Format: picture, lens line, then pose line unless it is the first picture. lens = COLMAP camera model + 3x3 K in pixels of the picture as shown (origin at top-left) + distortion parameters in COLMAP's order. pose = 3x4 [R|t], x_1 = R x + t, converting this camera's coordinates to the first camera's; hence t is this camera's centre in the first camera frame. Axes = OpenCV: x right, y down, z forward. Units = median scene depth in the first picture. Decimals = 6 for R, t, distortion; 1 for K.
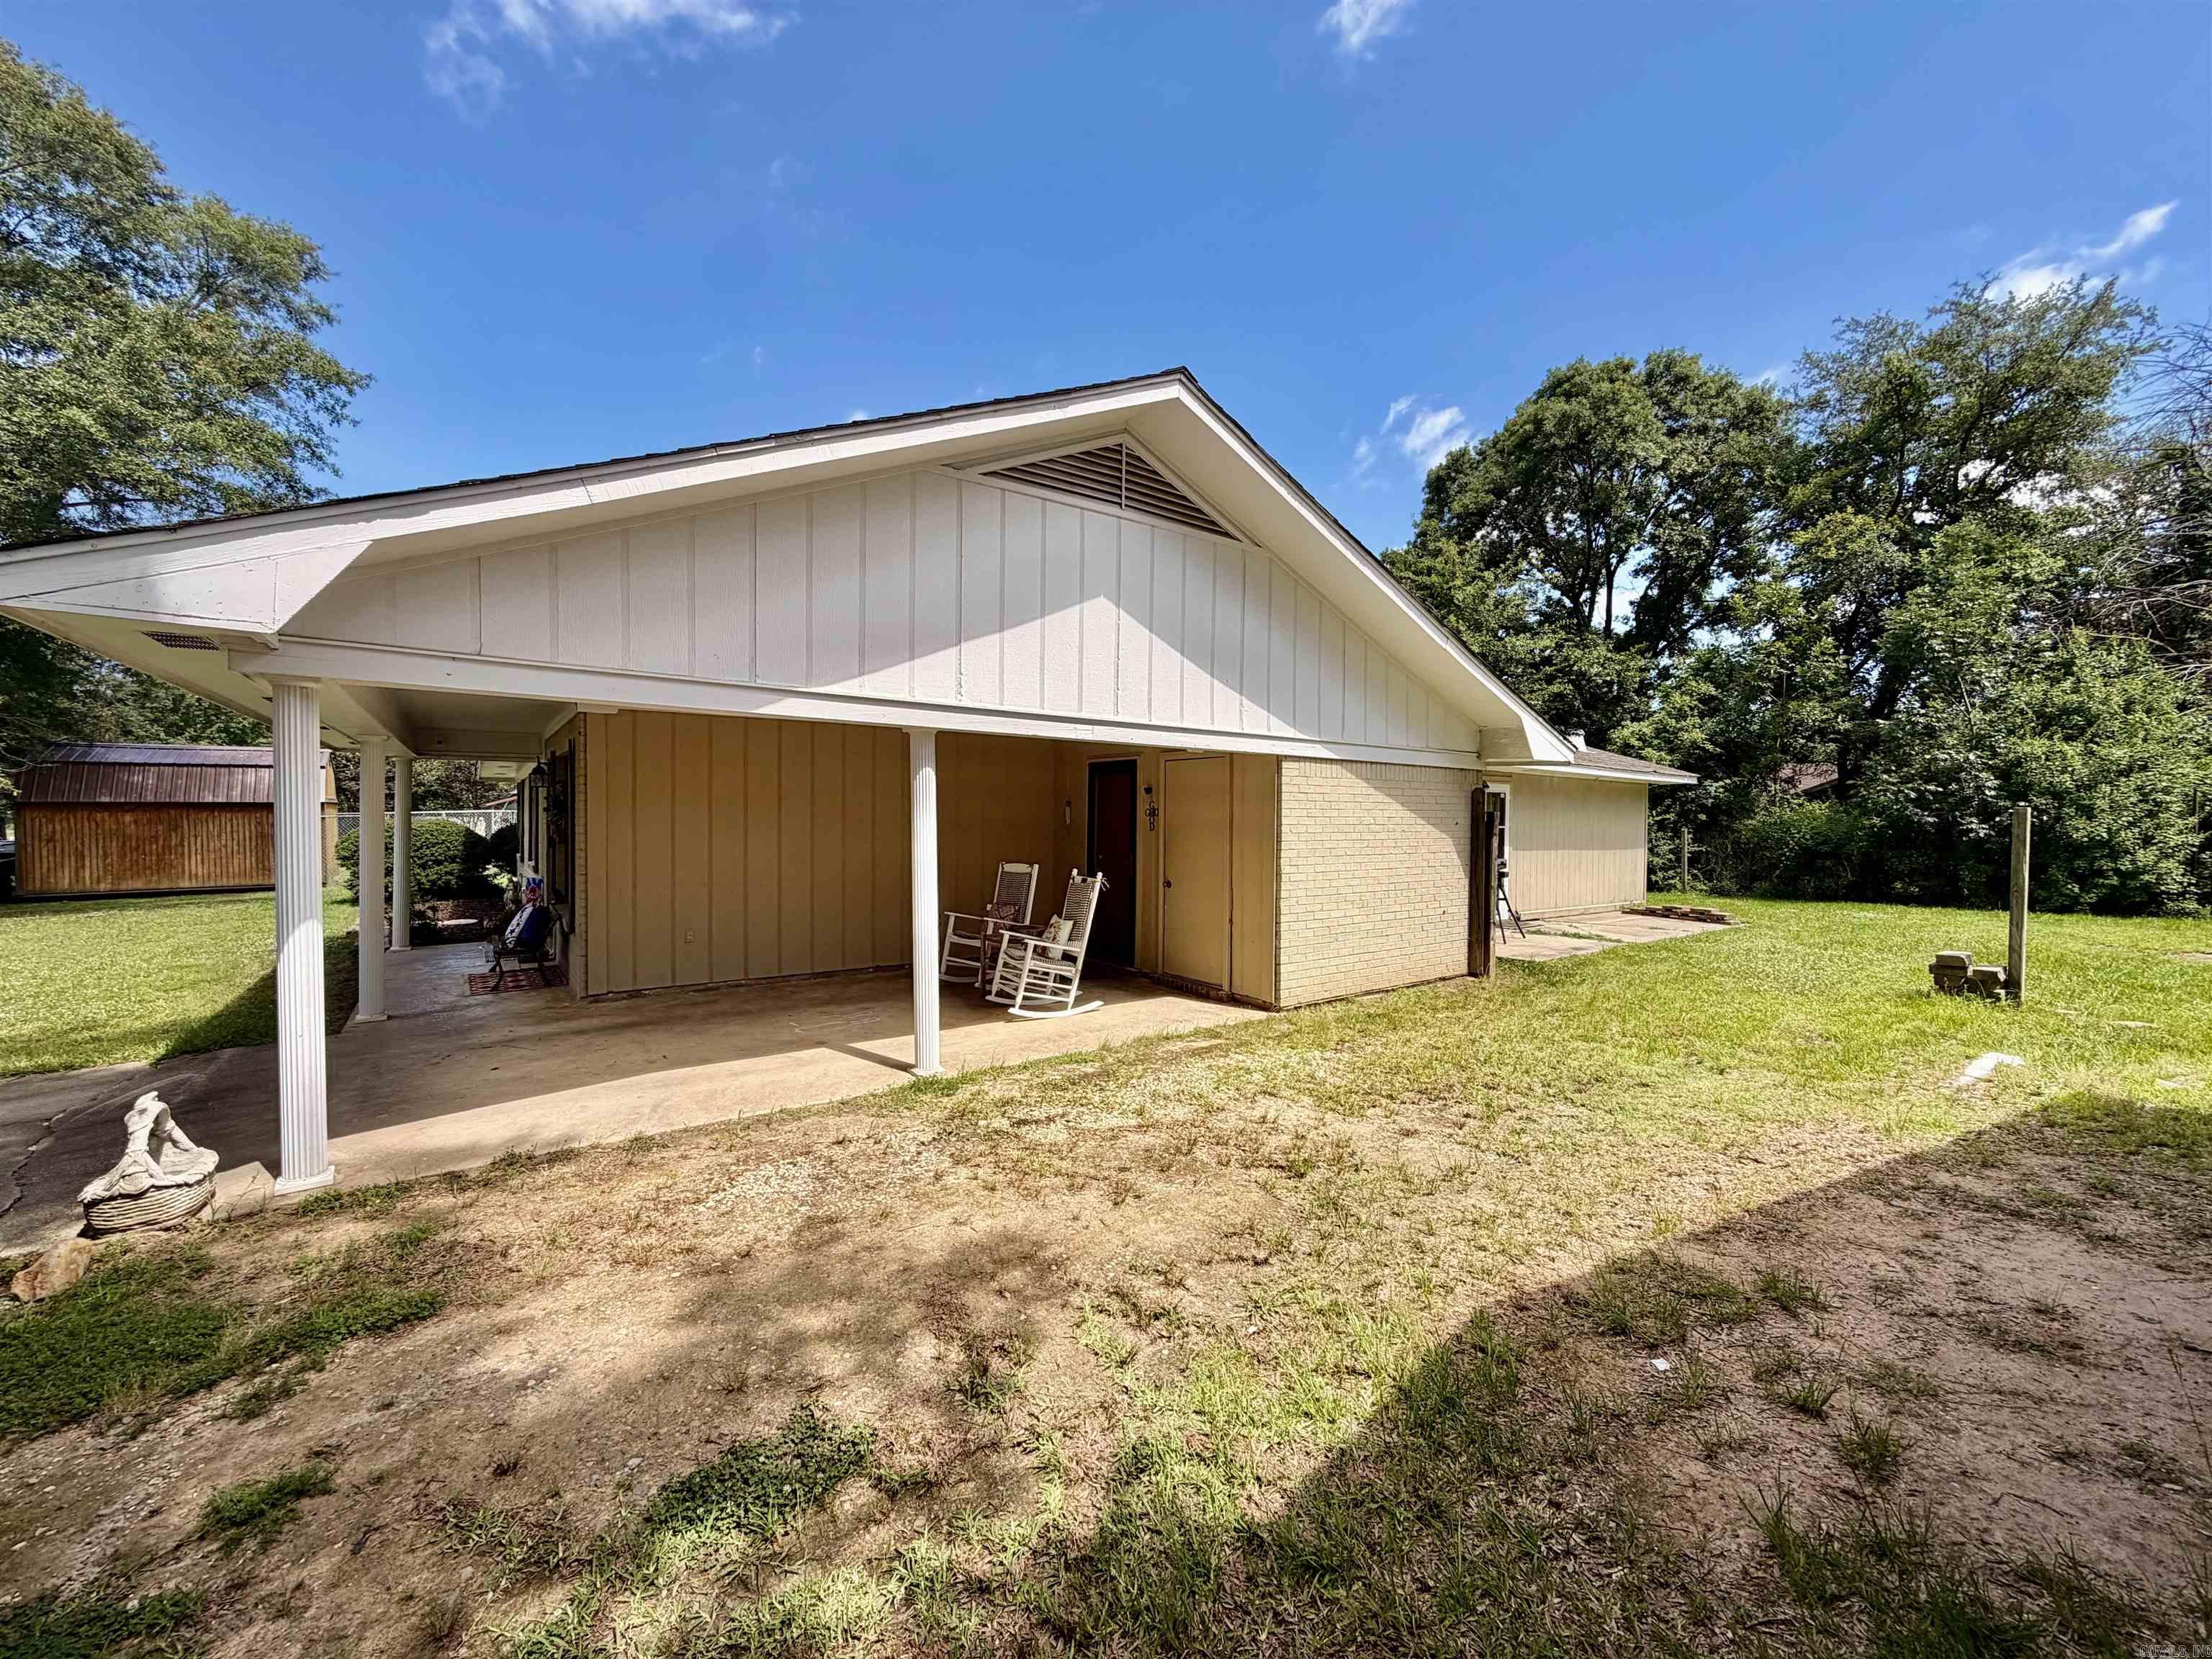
lens RADIAL K [[880.5, 0, 1106.0], [0, 880.5, 829.5], [0, 0, 1]] dist [0.001145, 0.000141]
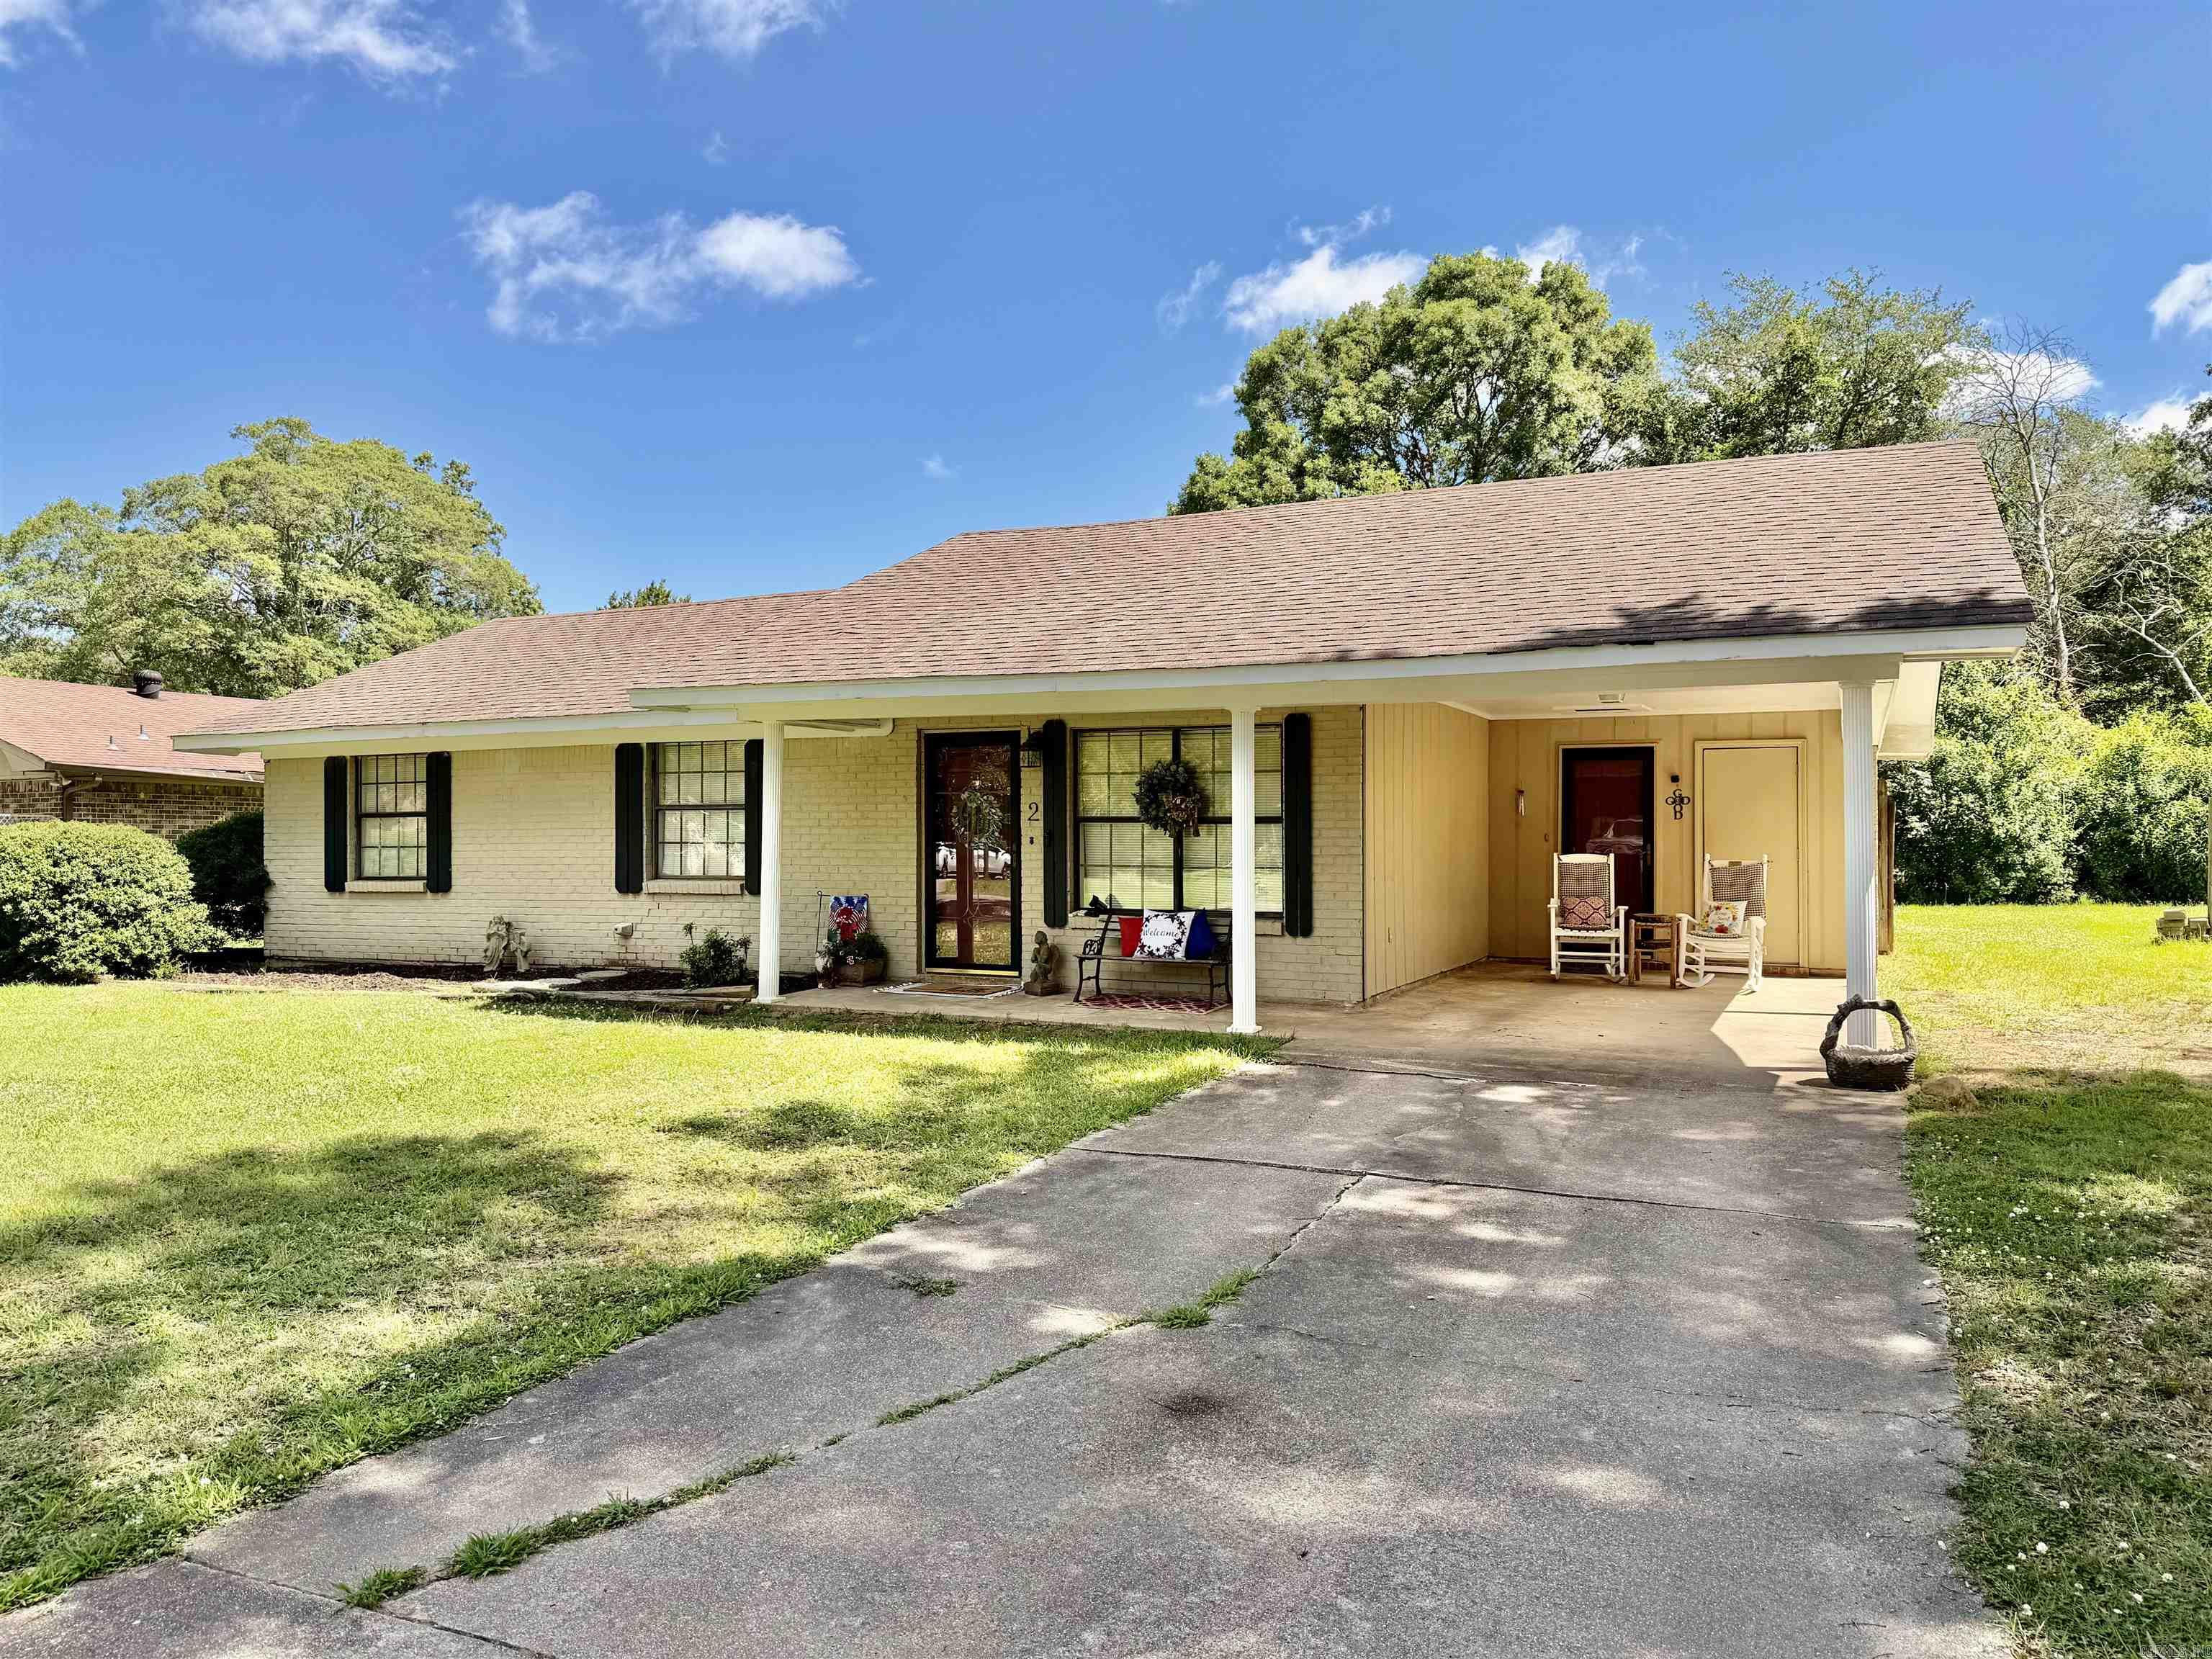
lens RADIAL K [[1530.7, 0, 1106.0], [0, 1530.7, 829.5], [0, 0, 1]] dist [0.144508, -0.265768]
pose [[0.872752, -0.005719, 0.488130, -0.772144], [0.015312, 0.999760, -0.015663, 0.017384], [-0.487924, 0.021144, 0.872630, -0.117644]]
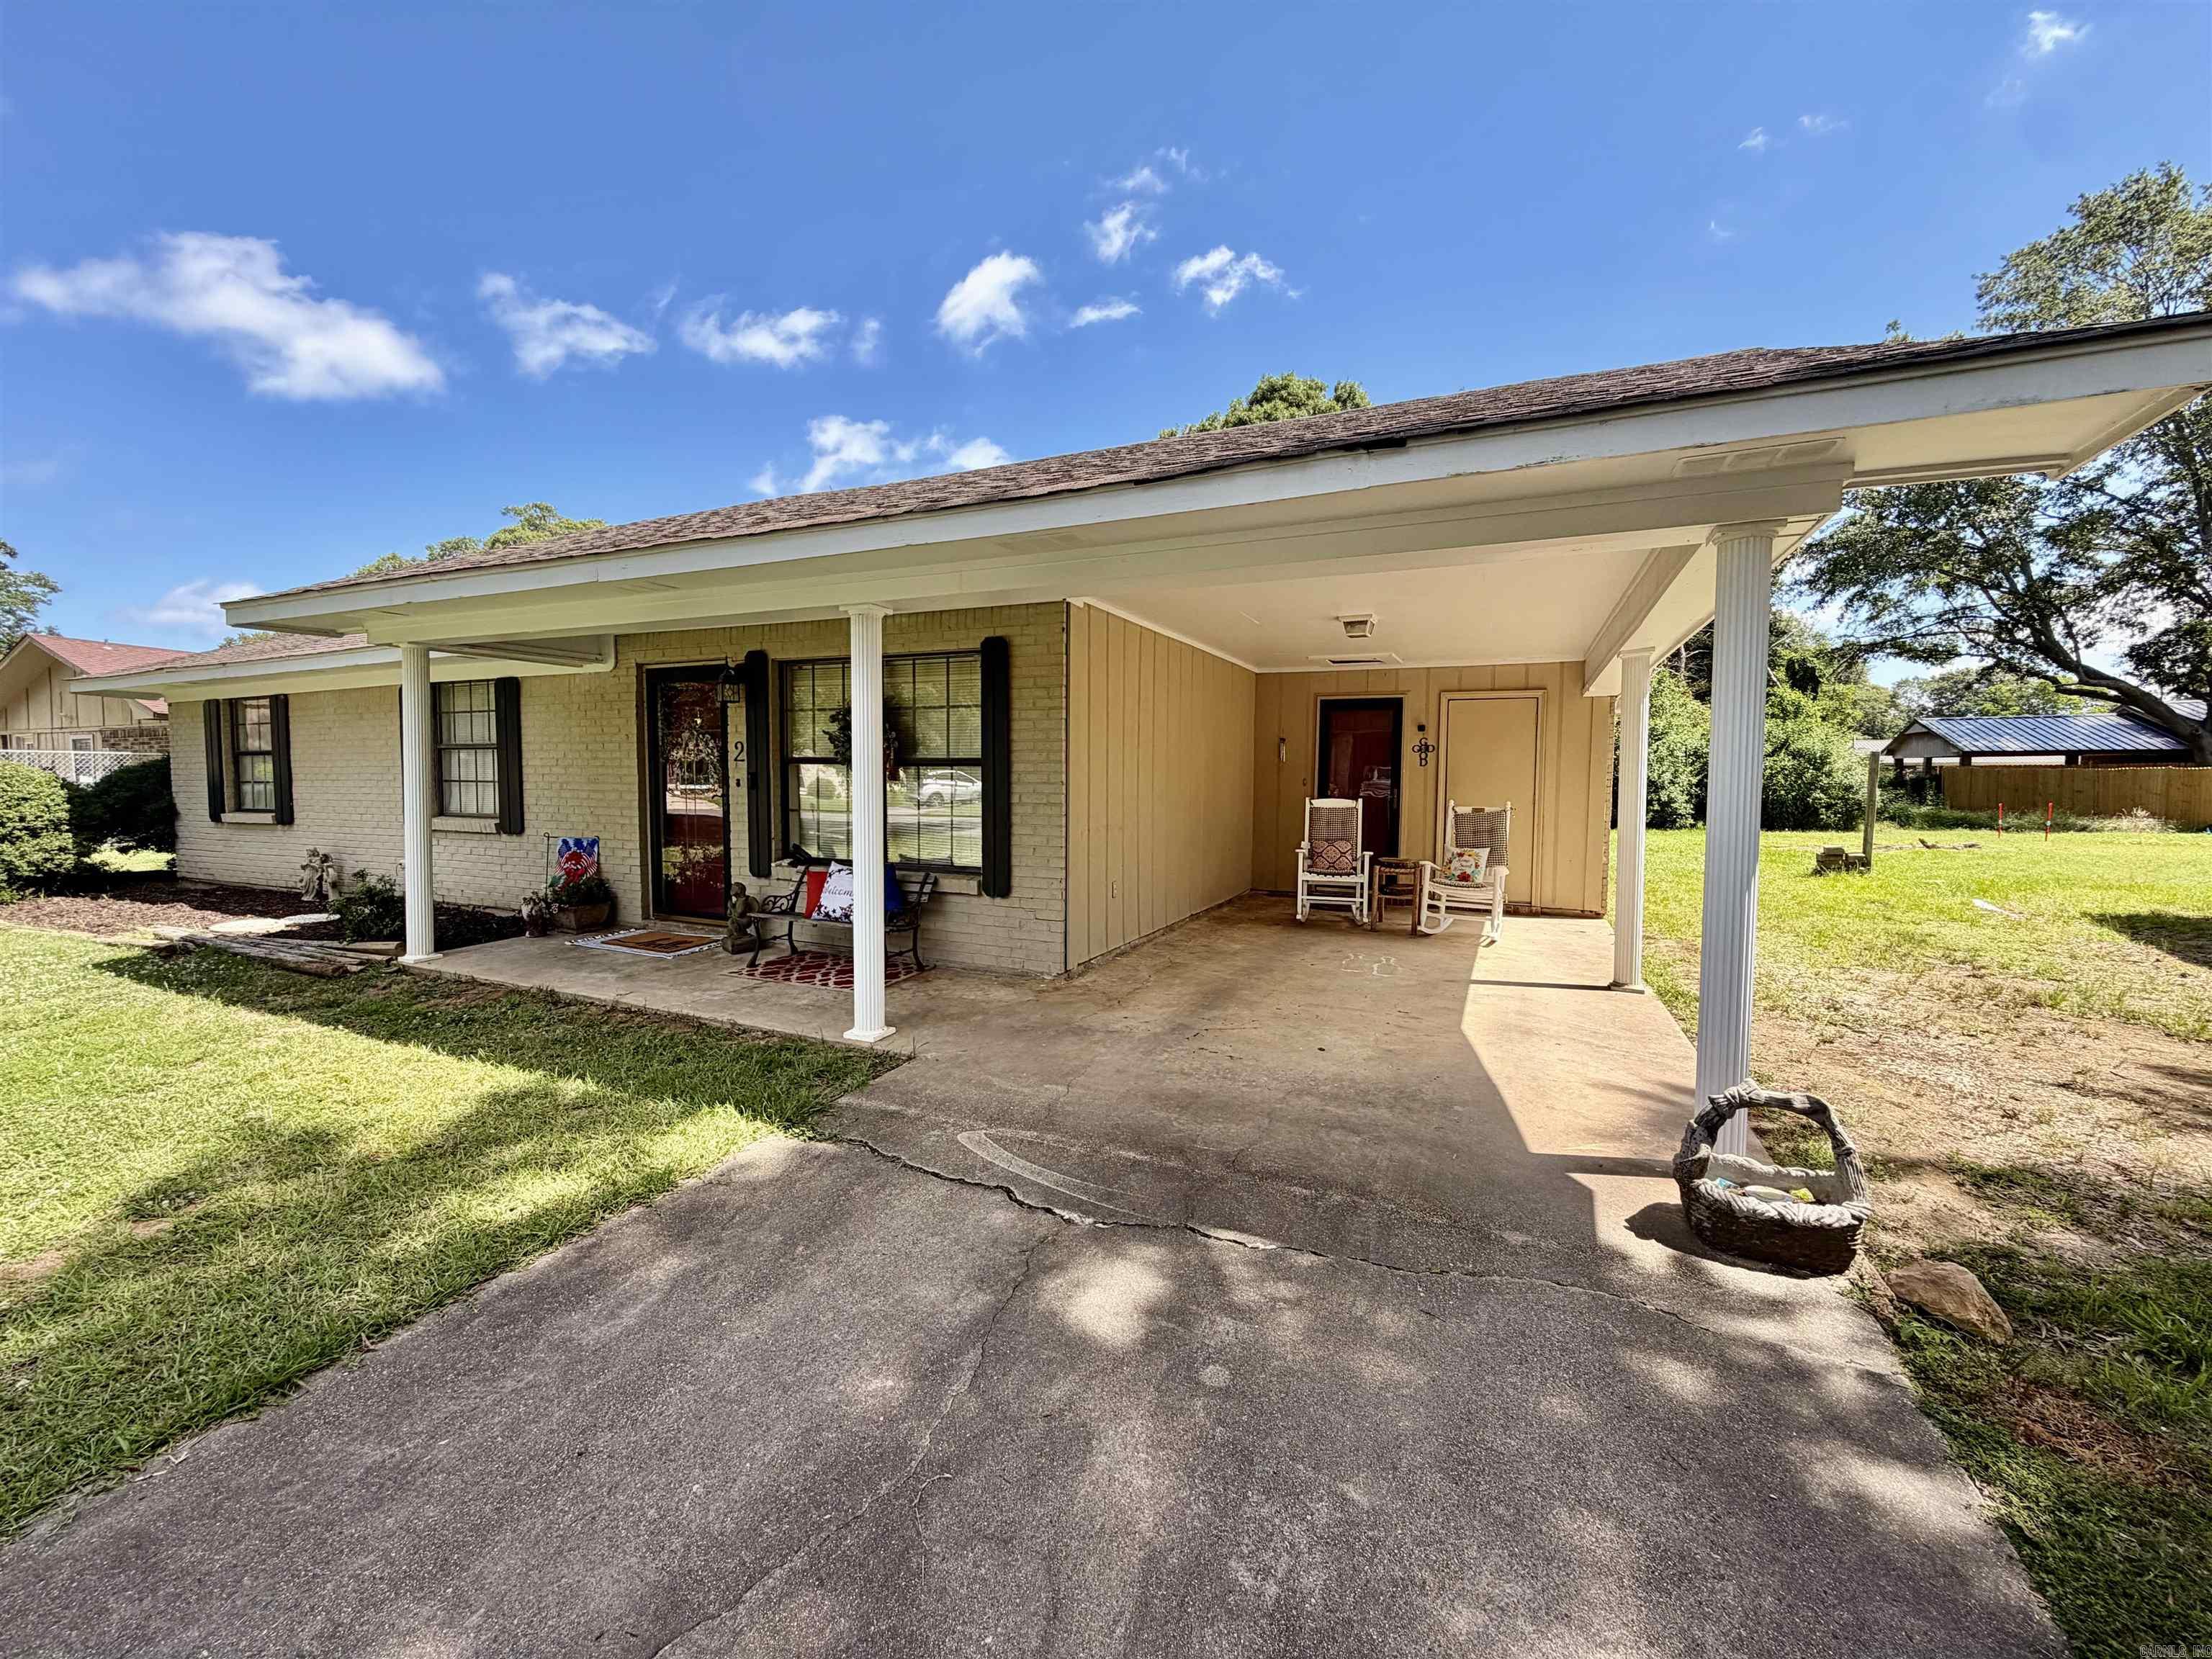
lens RADIAL K [[880.5, 0, 1106.0], [0, 880.5, 829.5], [0, 0, 1]] dist [0.001145, 0.000141]
pose [[0.865095, -0.031781, 0.500601, -0.459917], [0.007448, 0.998695, 0.050532, 0.012090], [-0.501553, -0.039986, 0.864202, 0.156010]]
